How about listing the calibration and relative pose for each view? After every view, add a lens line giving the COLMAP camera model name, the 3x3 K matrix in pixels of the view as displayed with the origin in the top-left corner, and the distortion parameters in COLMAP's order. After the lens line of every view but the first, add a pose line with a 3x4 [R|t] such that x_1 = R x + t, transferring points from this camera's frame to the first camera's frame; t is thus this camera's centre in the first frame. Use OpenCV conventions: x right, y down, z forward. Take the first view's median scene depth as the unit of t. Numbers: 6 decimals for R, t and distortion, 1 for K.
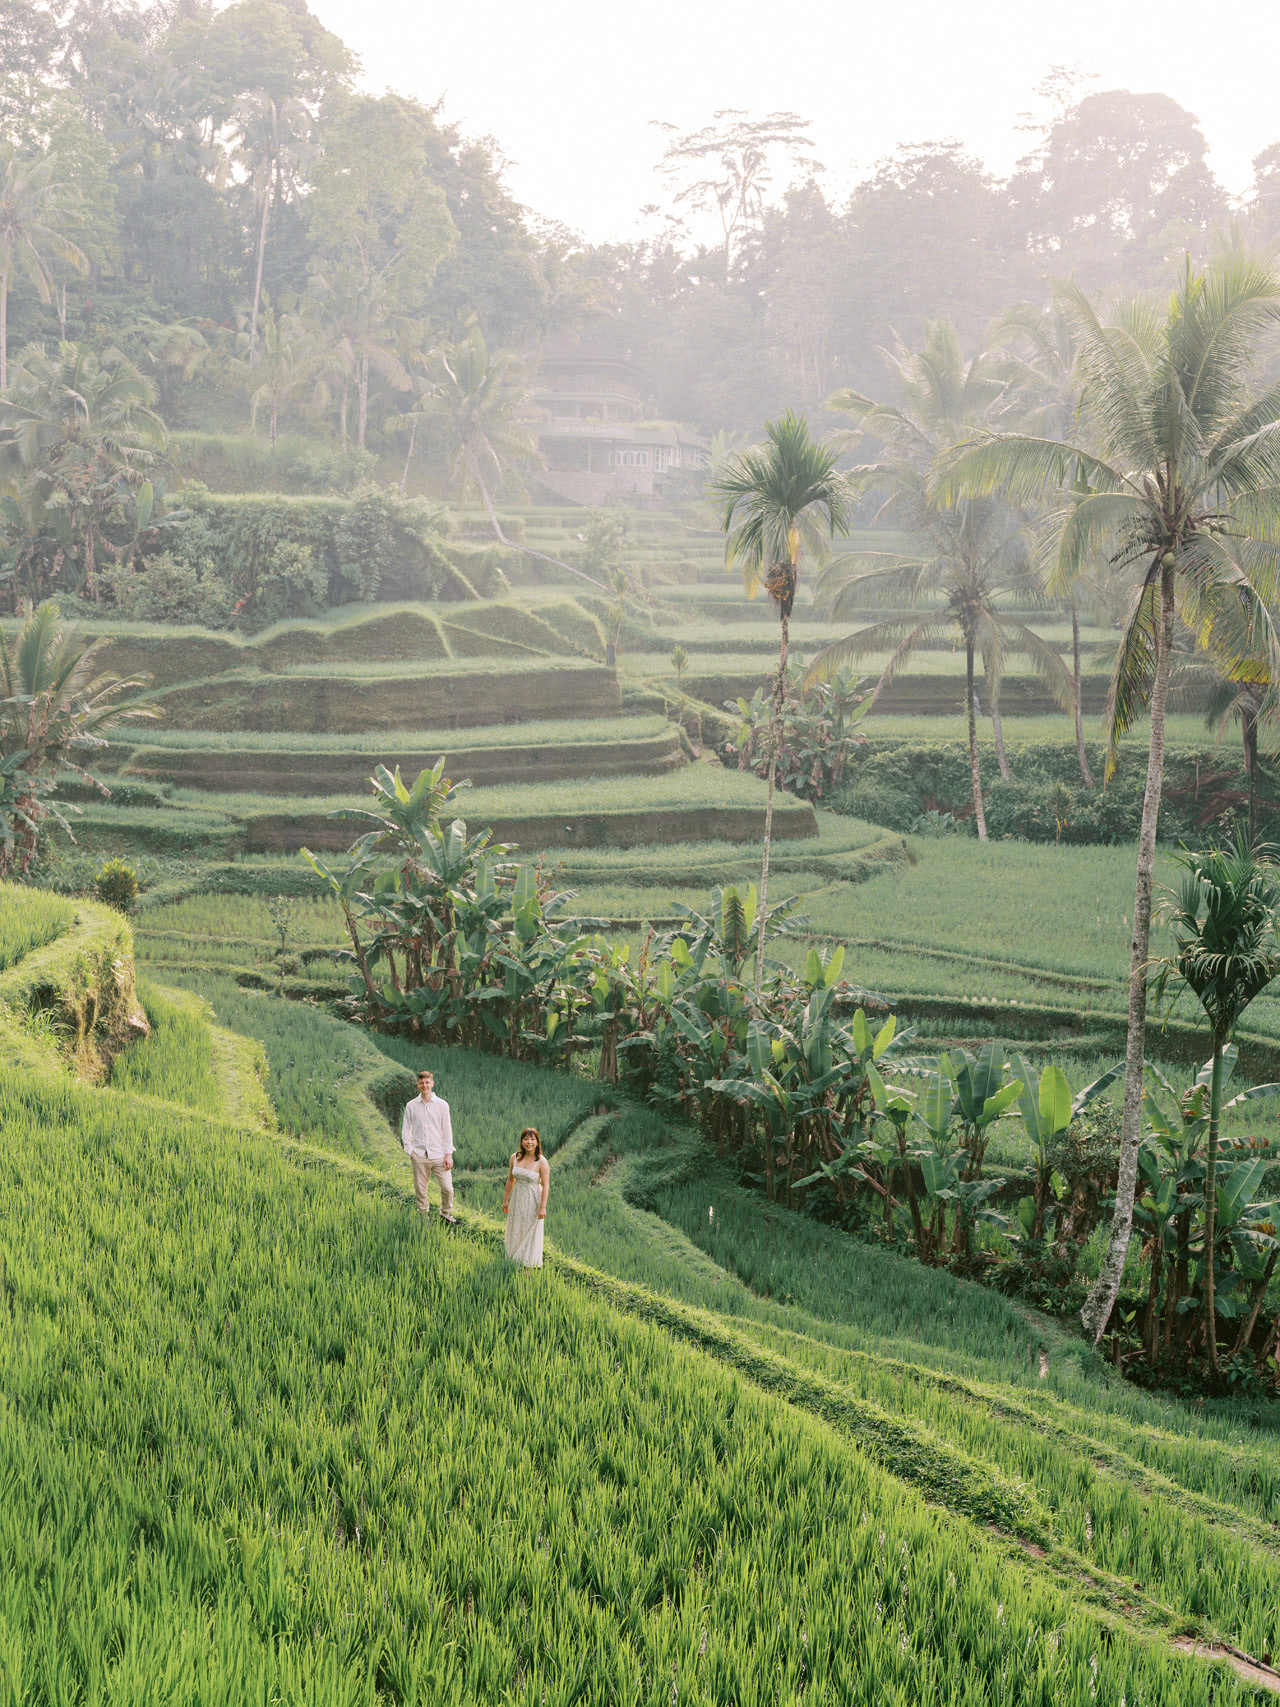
lens RADIAL K [[2188.4, 0, 636.3], [0, 2188.4, 862.4], [0, 0, 1]] dist [-0.007804, 0.055924]
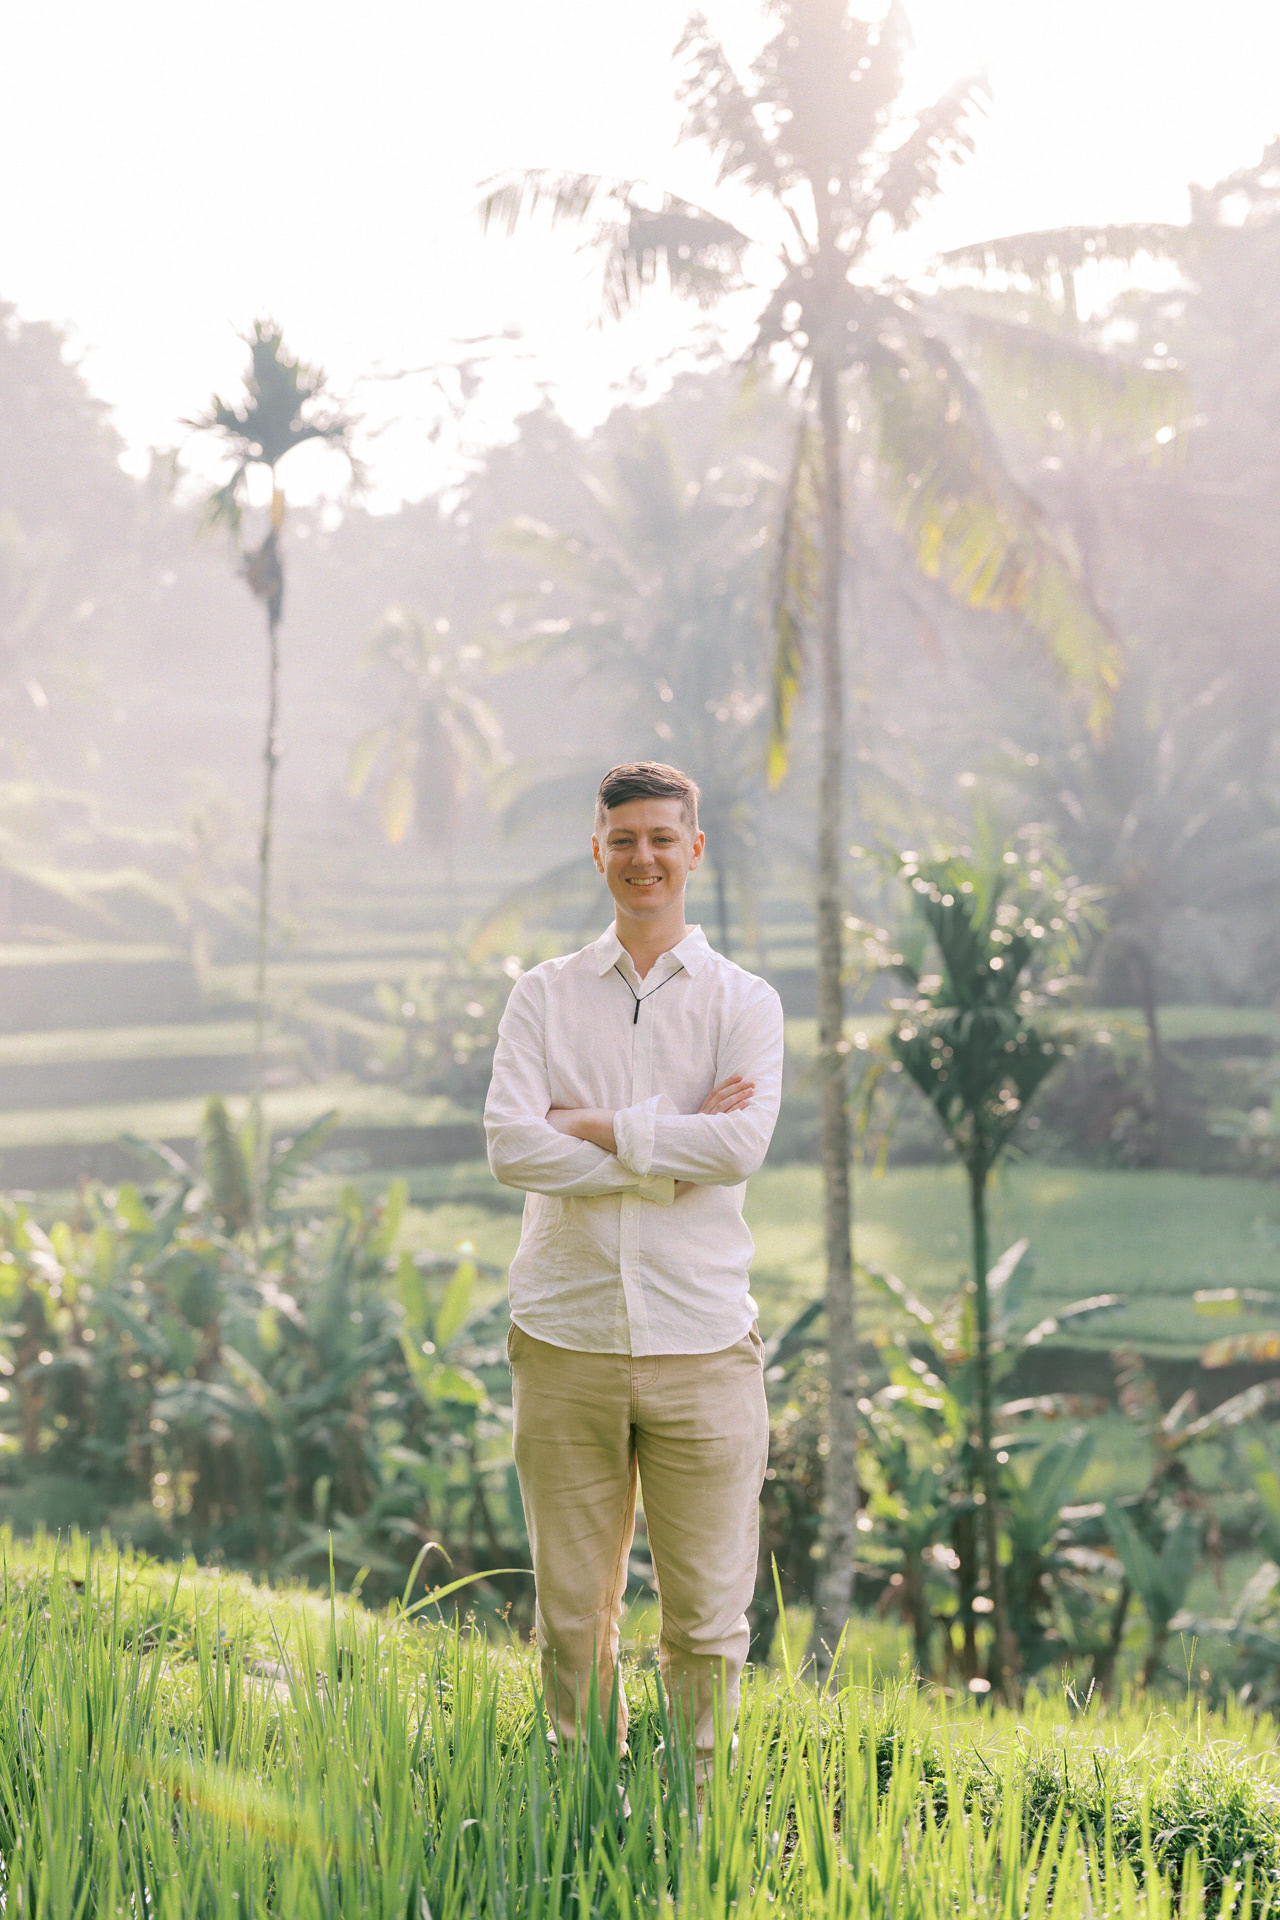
lens RADIAL K [[2997.5, 0, 645.8], [0, 2997.5, 925.6], [0, 0, 1]] dist [-0.004807, -0.033754]
pose [[0.995944, -0.040104, 0.080549, 0.099389], [0.053214, 0.984374, -0.167858, 0.112474], [-0.072559, 0.171464, 0.982515, 0.195302]]
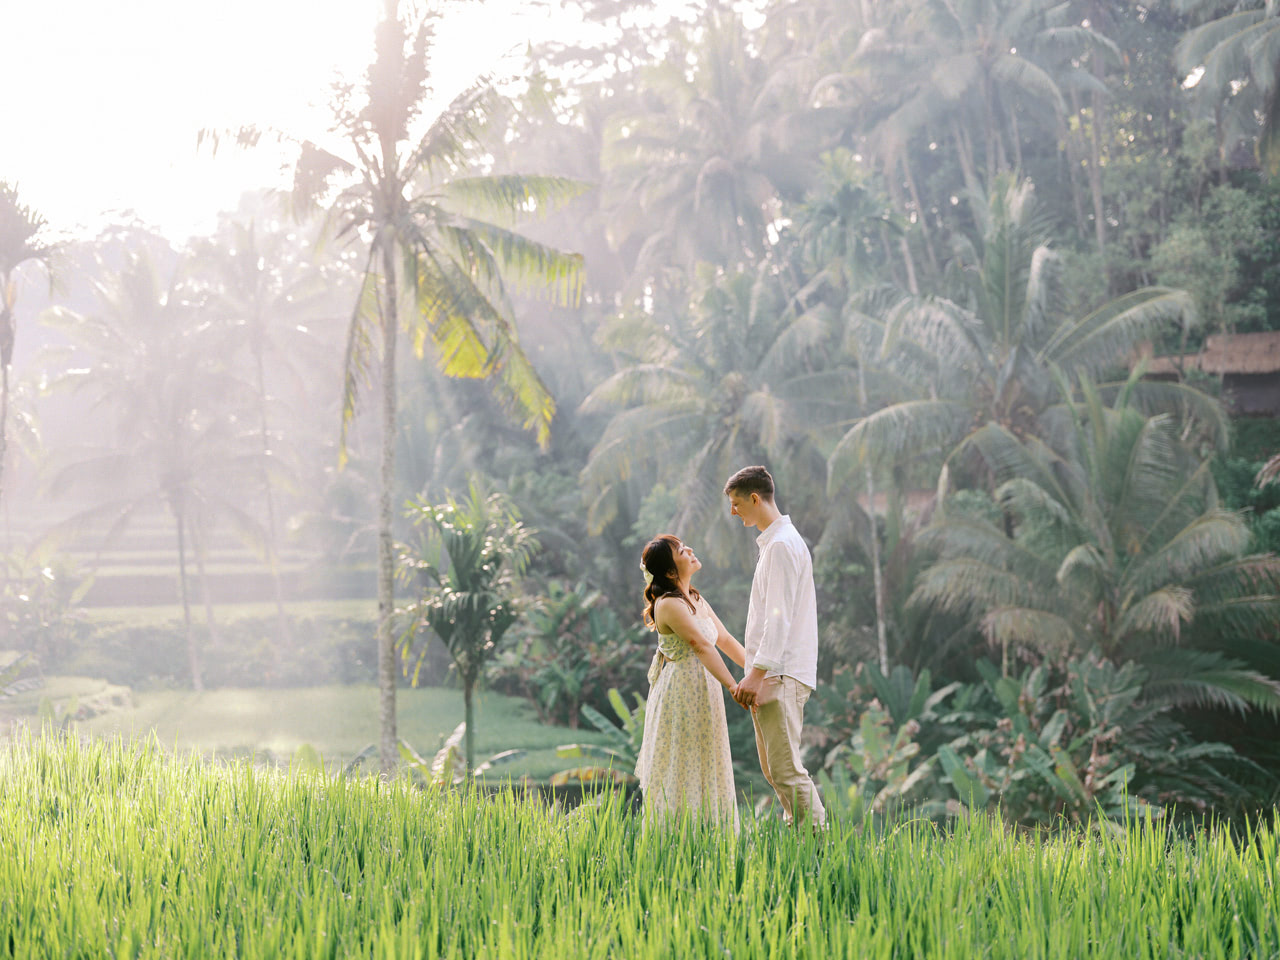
lens RADIAL K [[1707.1, 0, 640.0], [0, 1707.1, 480.0], [0, 0, 1]] dist [-0.032095, 0.066856]
pose [[0.910780, -0.012645, 0.412698, 0.007998], [0.097399, 0.977903, -0.184985, 0.113921], [-0.401239, 0.208677, 0.891886, 0.186150]]
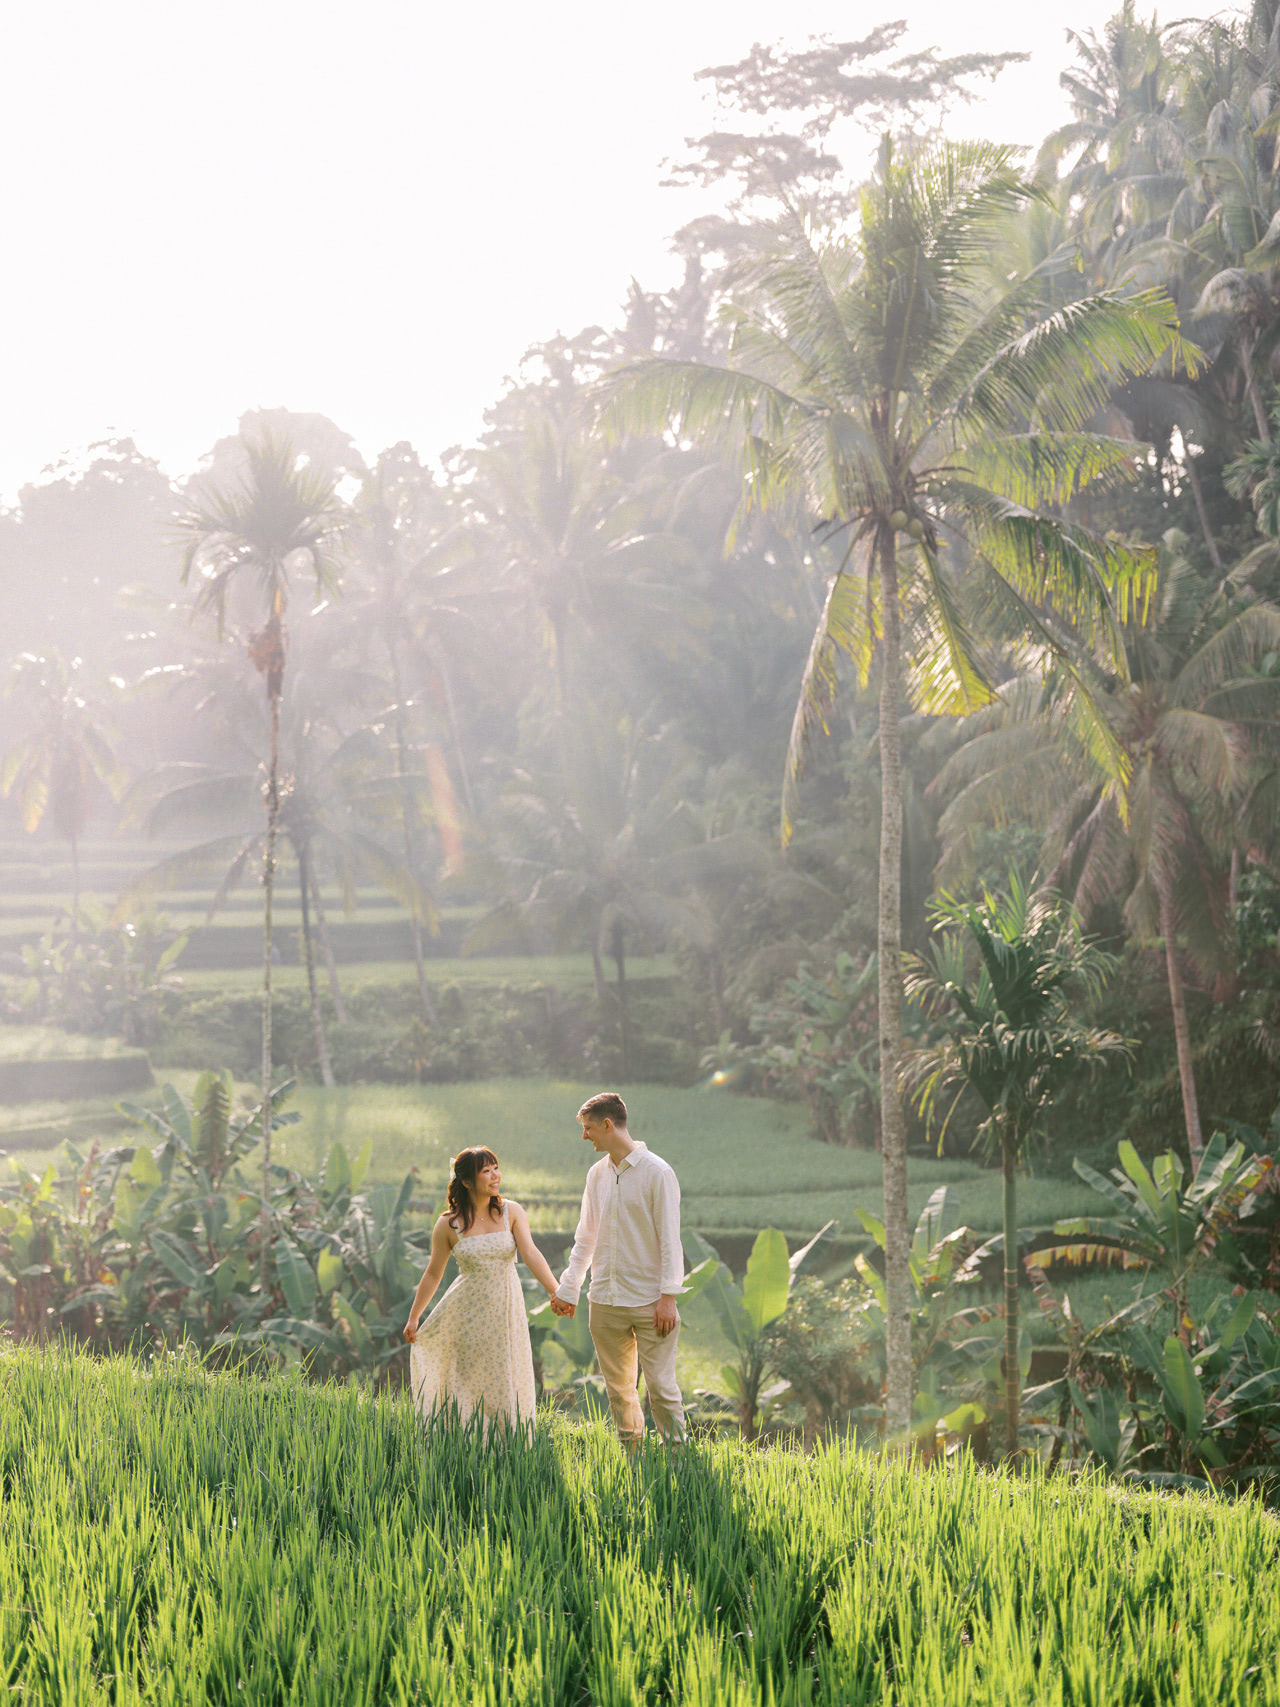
lens RADIAL K [[2175.0, 0, 605.5], [0, 2175.0, 853.4], [0, 0, 1]] dist [-0.024142, 0.092636]
pose [[0.927404, -0.025743, 0.373175, -0.100112], [0.089596, 0.983876, -0.154791, 0.069354], [-0.363173, 0.176988, 0.914757, 0.286115]]
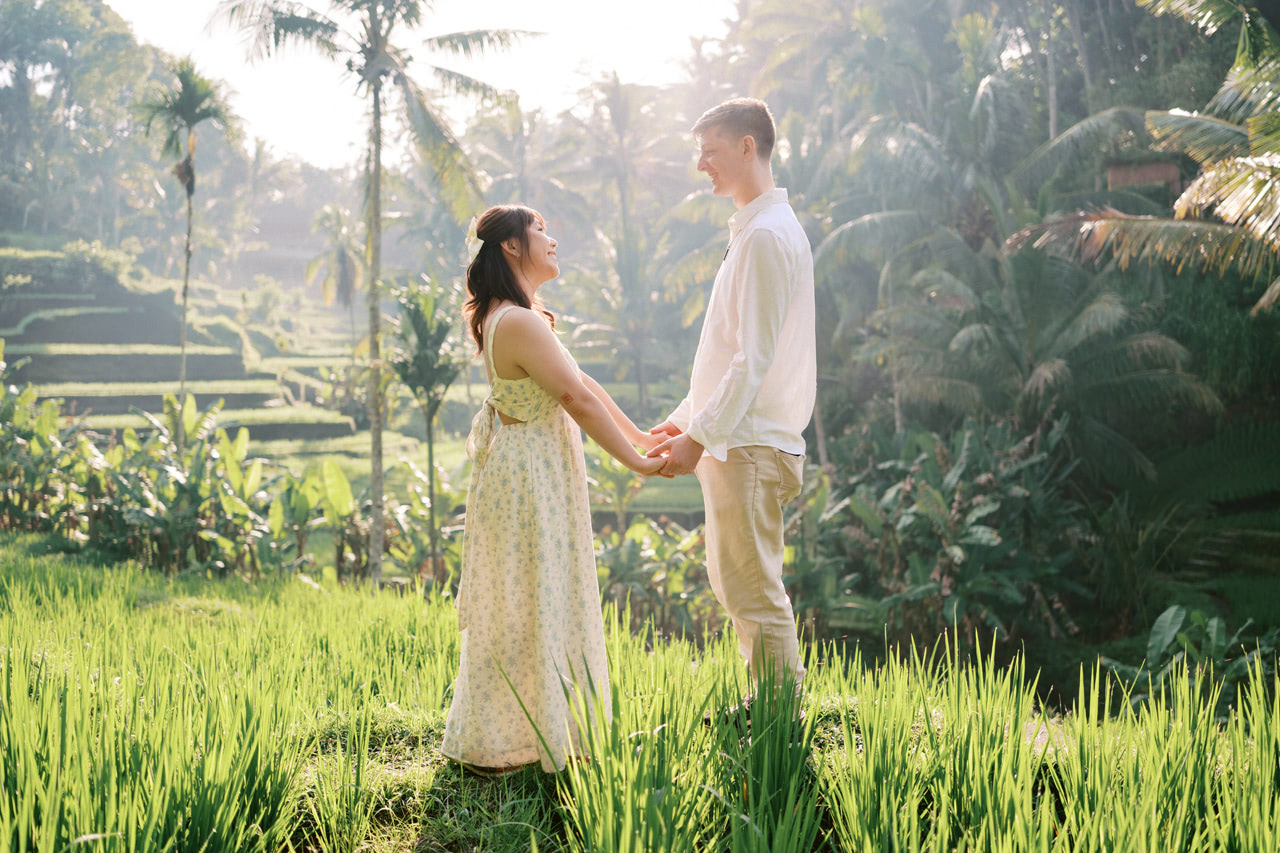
lens RADIAL K [[1263.4, 0, 639.3], [0, 1263.4, 453.3], [0, 0, 1]] dist [0.008260, 0.011203]
pose [[0.984840, -0.035108, 0.169874, 0.209658], [0.051179, 0.994519, -0.091173, 0.144468], [-0.165742, 0.098485, 0.981239, 0.157187]]
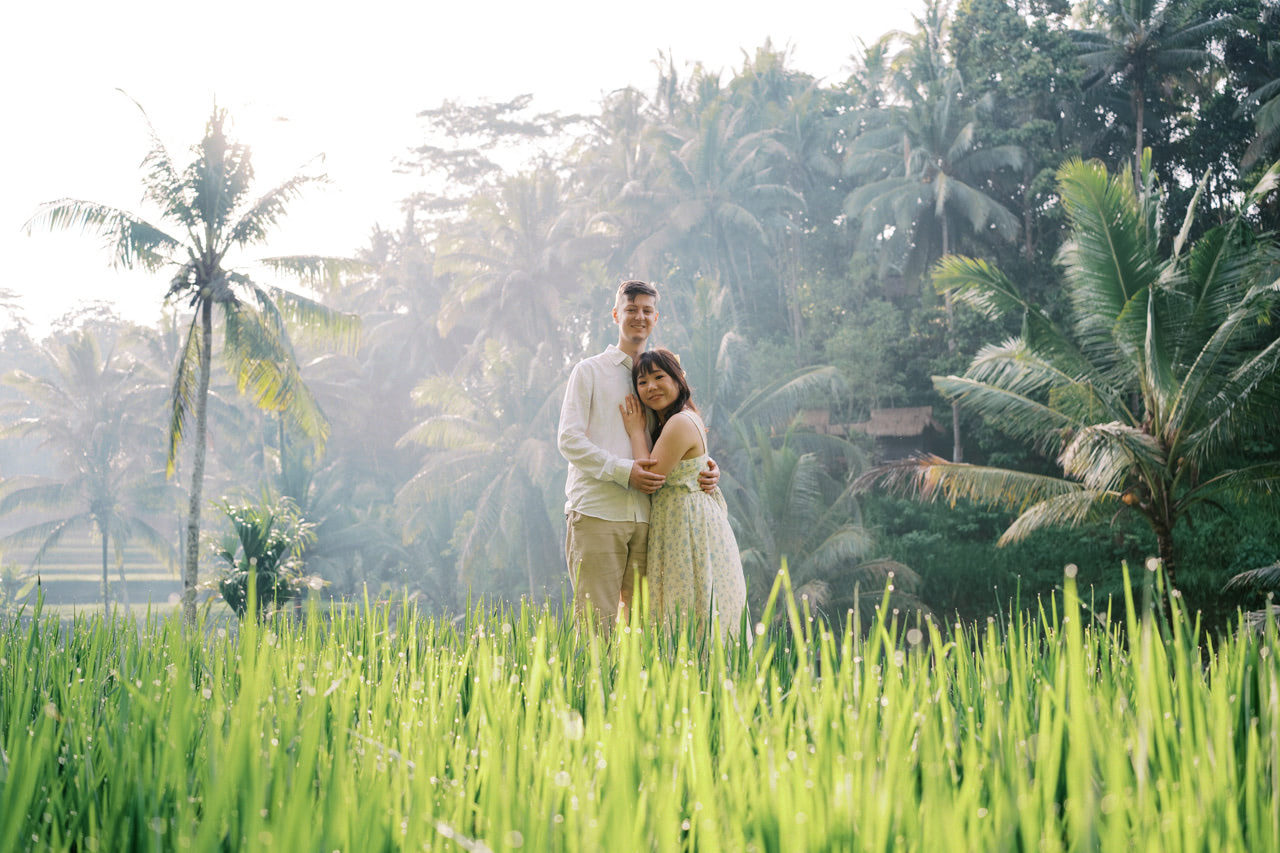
lens RADIAL K [[1240.5, 0, 640.0], [0, 1240.5, 426.5], [0, 0, 1]] dist [0.002067, -0.000822]
pose [[0.863557, 0.040260, 0.502642, 0.070884], [0.102270, 0.962107, -0.252766, 0.132224], [-0.493772, 0.269683, 0.826717, 0.190149]]
